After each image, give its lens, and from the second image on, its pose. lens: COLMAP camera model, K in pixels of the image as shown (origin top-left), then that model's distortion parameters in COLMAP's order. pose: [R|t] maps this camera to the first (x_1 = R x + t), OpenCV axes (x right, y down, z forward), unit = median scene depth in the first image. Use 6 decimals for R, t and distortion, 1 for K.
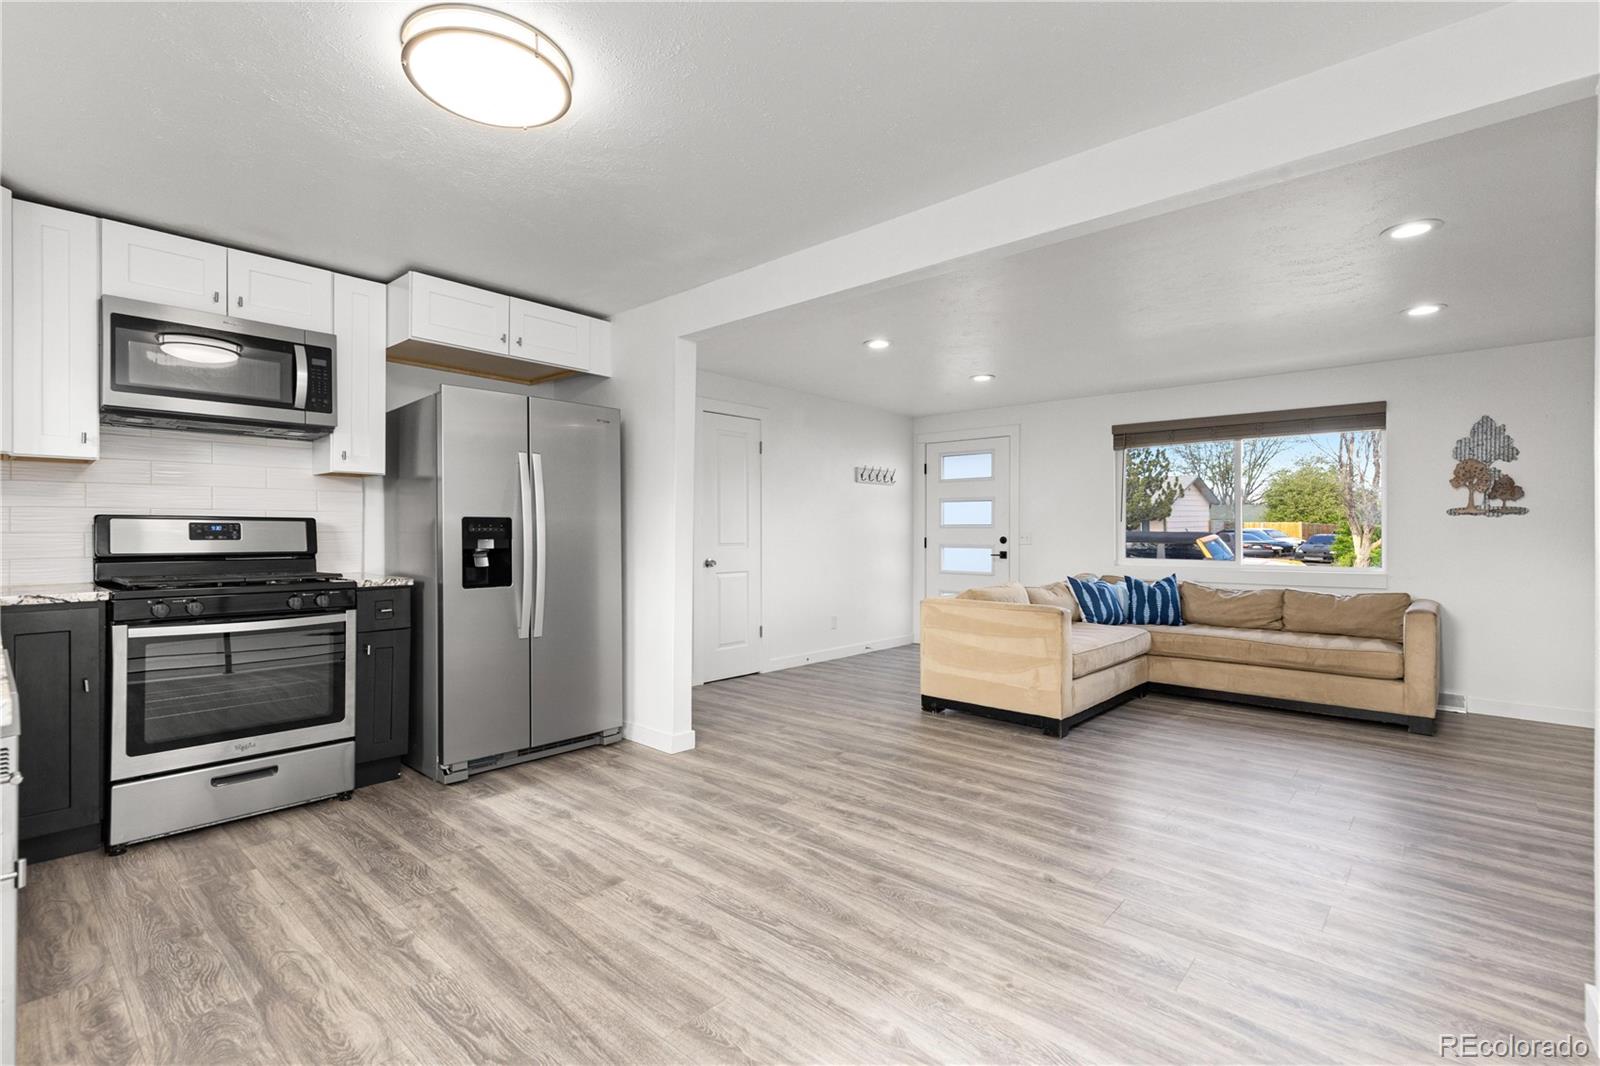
lens RADIAL K [[725.4, 0, 800.3], [0, 725.4, 529.7], [0, 0, 1]] dist [0.010255, -0.002417]
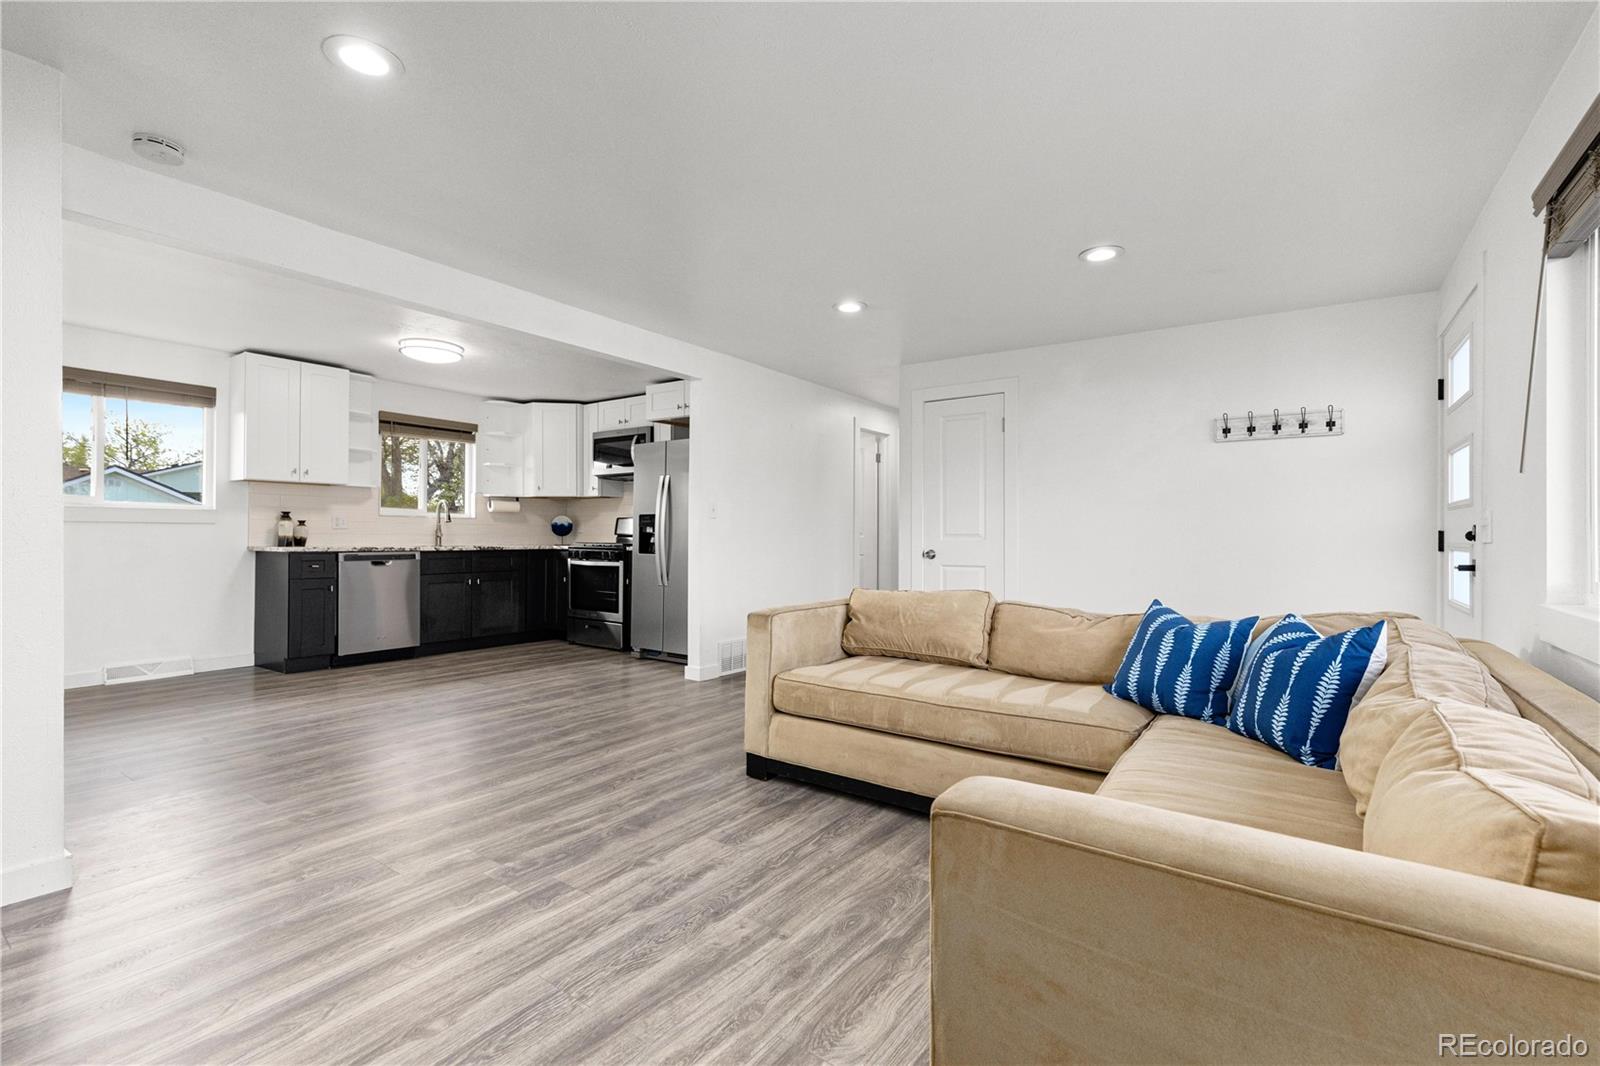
lens RADIAL K [[725.4, 0, 795.7], [0, 725.4, 531.1], [0, 0, 1]] dist [0.010255, -0.002417]
pose [[0.112986, -0.005871, -0.993579, 1.354447], [-0.000971, 0.999981, -0.006019, 0.033859], [0.993596, 0.001645, 0.112978, 1.146594]]
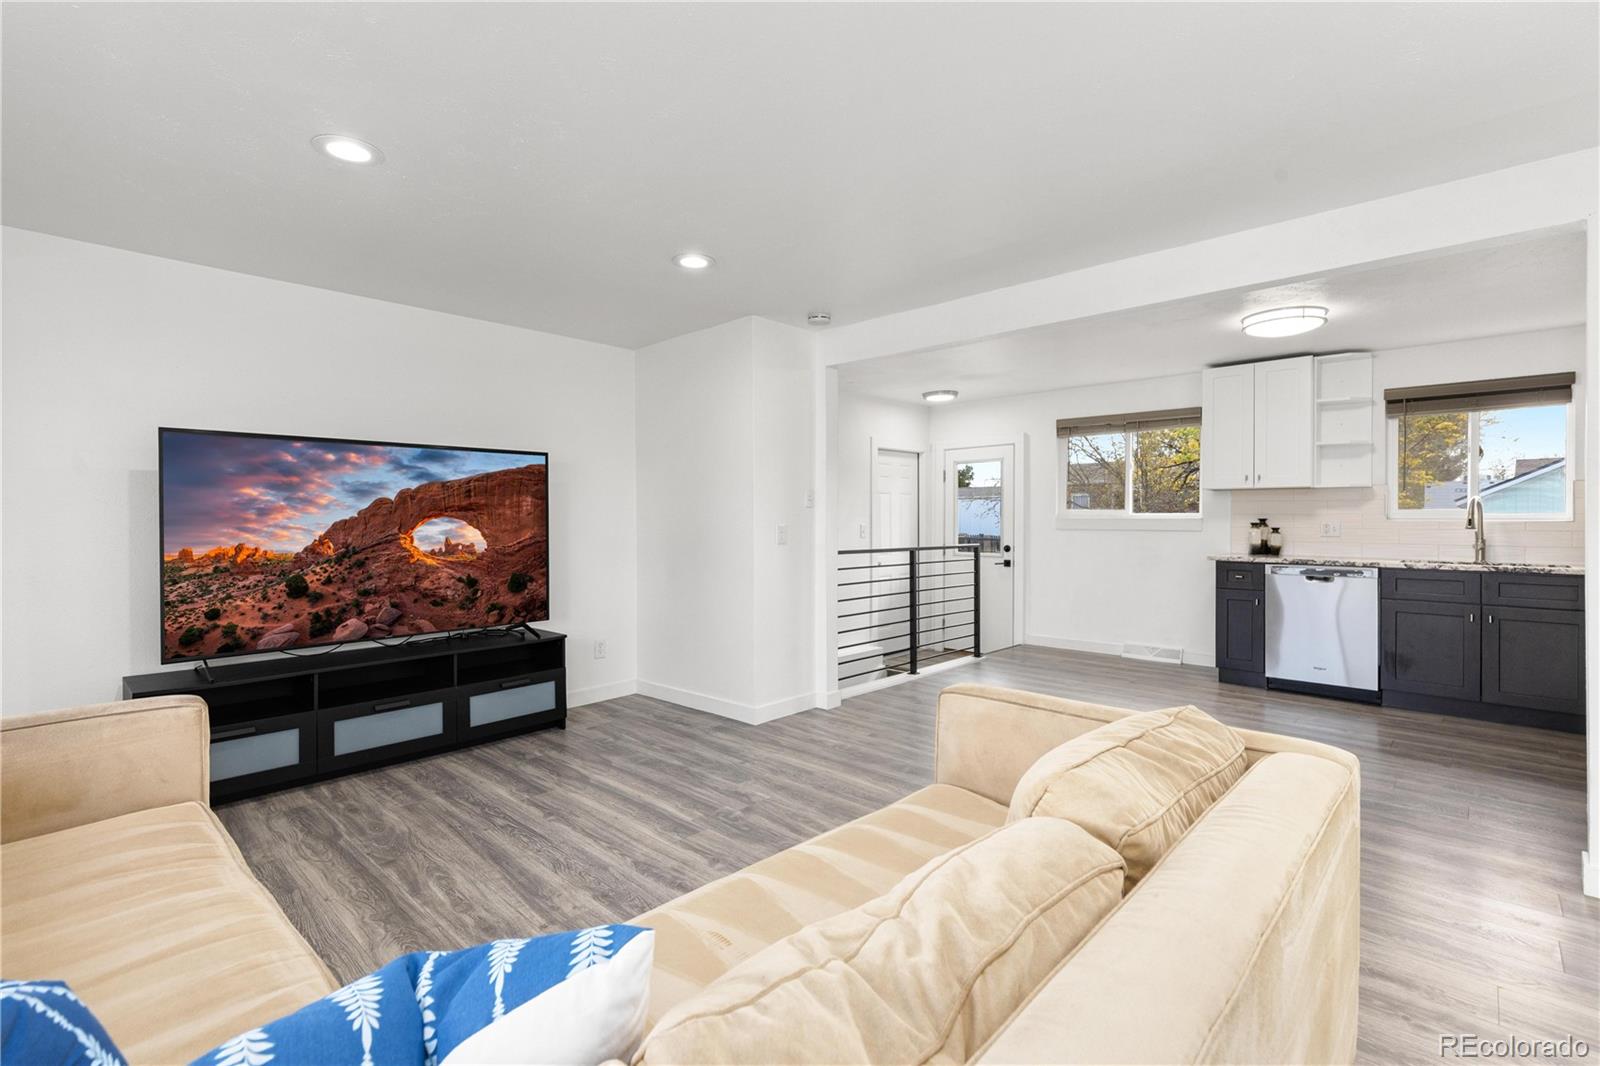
lens RADIAL K [[725.4, 0, 793.5], [0, 725.4, 520.6], [0, 0, 1]] dist [0.010255, -0.002417]
pose [[-0.999475, -0.003389, 0.032217, 0.552073], [-0.003500, 0.999988, -0.003393, -0.006268], [-0.032205, -0.003504, -0.999475, 1.829879]]
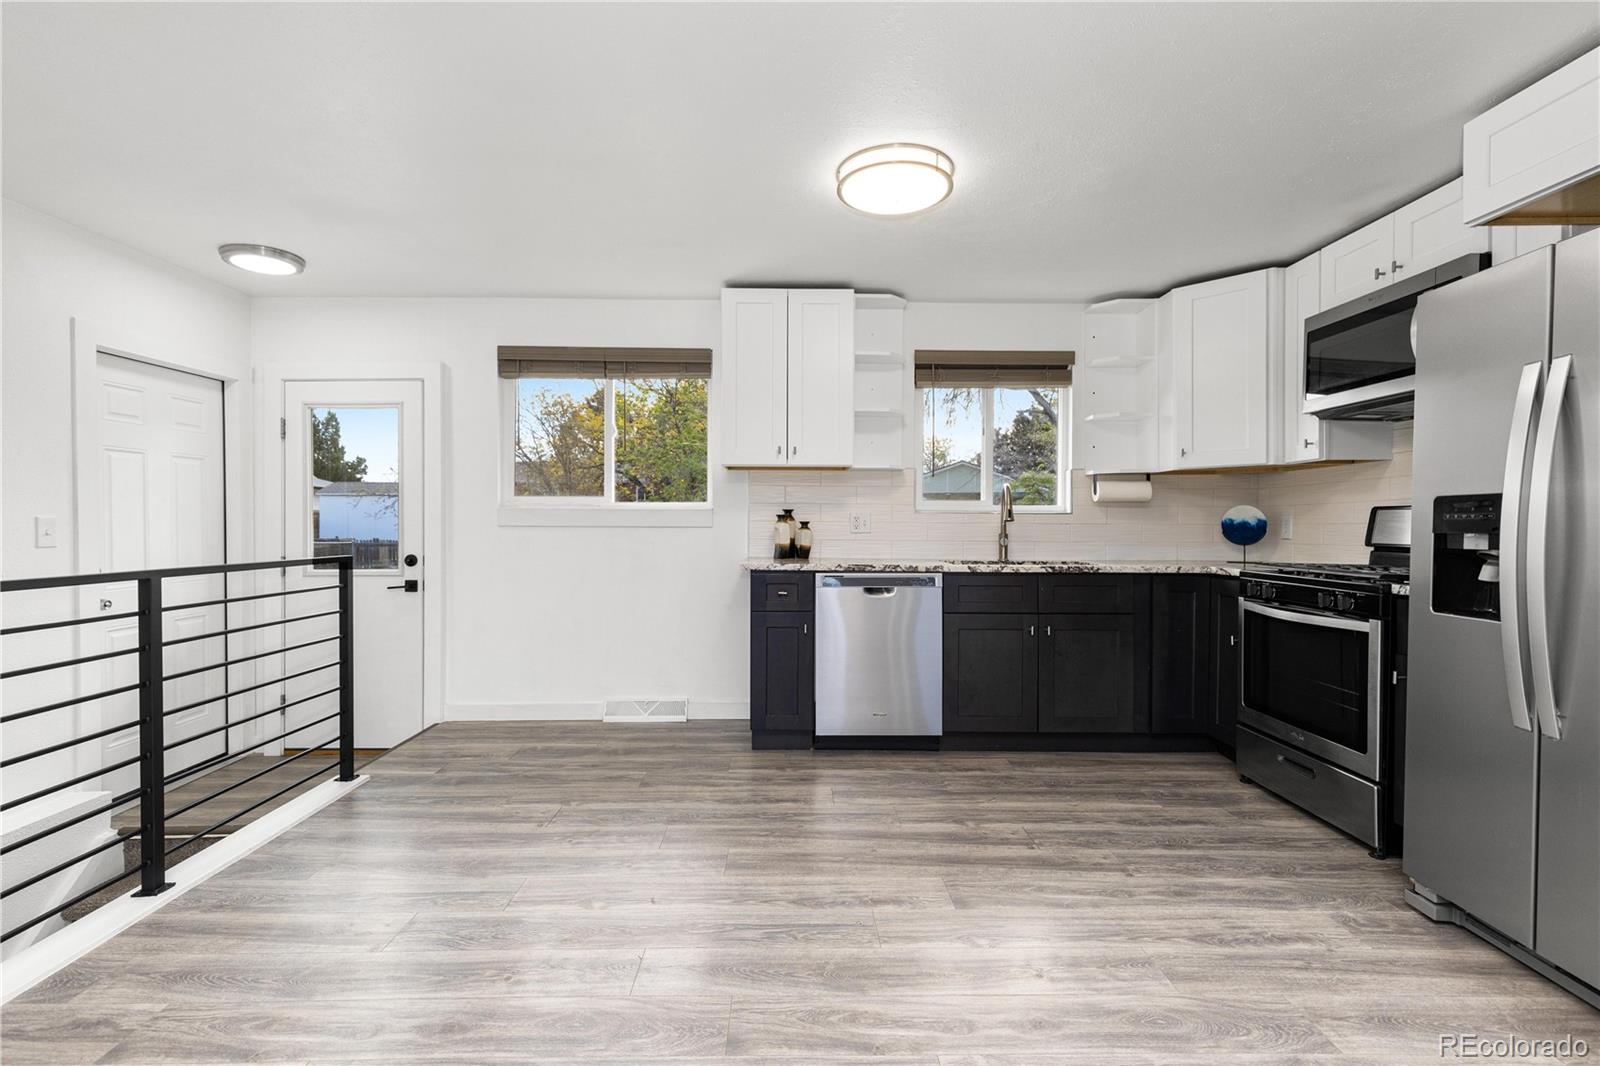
lens RADIAL K [[725.4, 0, 791.2], [0, 725.4, 532.1], [0, 0, 1]] dist [0.010255, -0.002417]
pose [[-0.740498, 0.003822, -0.672048, 0.353012], [-0.000811, 0.999978, 0.006581, 0.009062], [0.672058, 0.005418, -0.740479, 1.056160]]
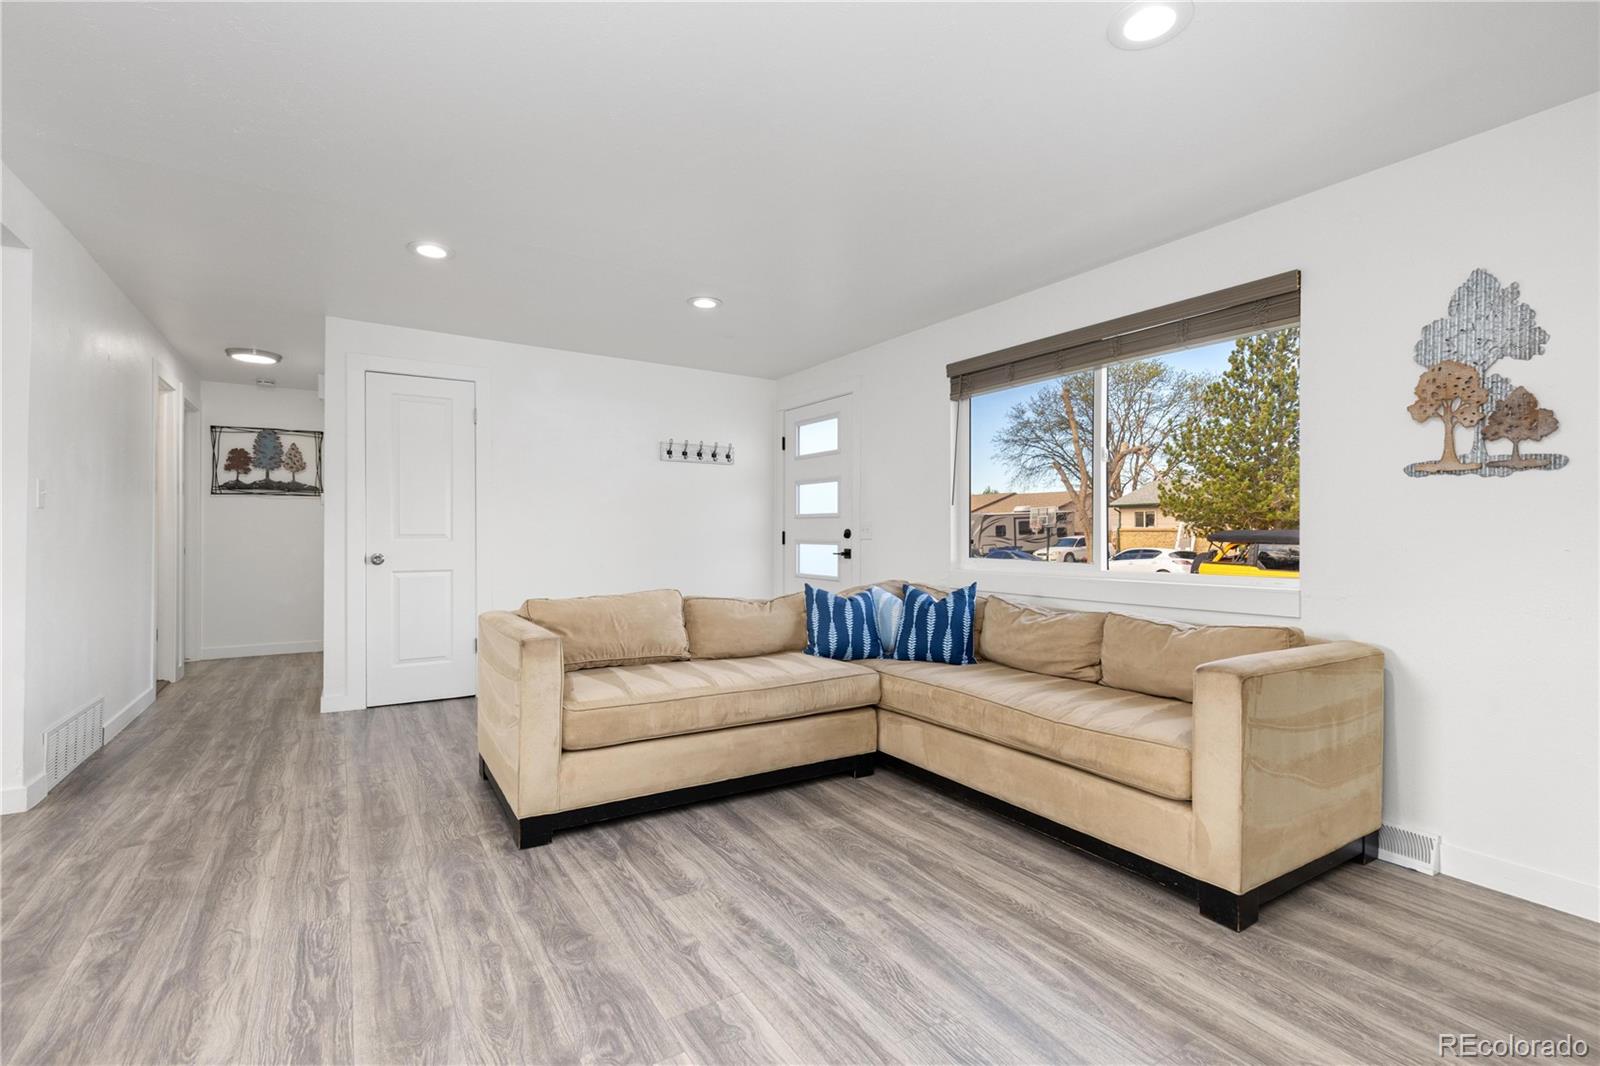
lens RADIAL K [[725.4, 0, 798.7], [0, 725.4, 530.4], [0, 0, 1]] dist [0.010255, -0.002417]
pose [[0.962601, -0.001059, -0.270921, 0.886571], [0.000530, 0.999998, -0.002026, 0.026219], [0.270923, 0.001807, 0.962599, 0.570734]]
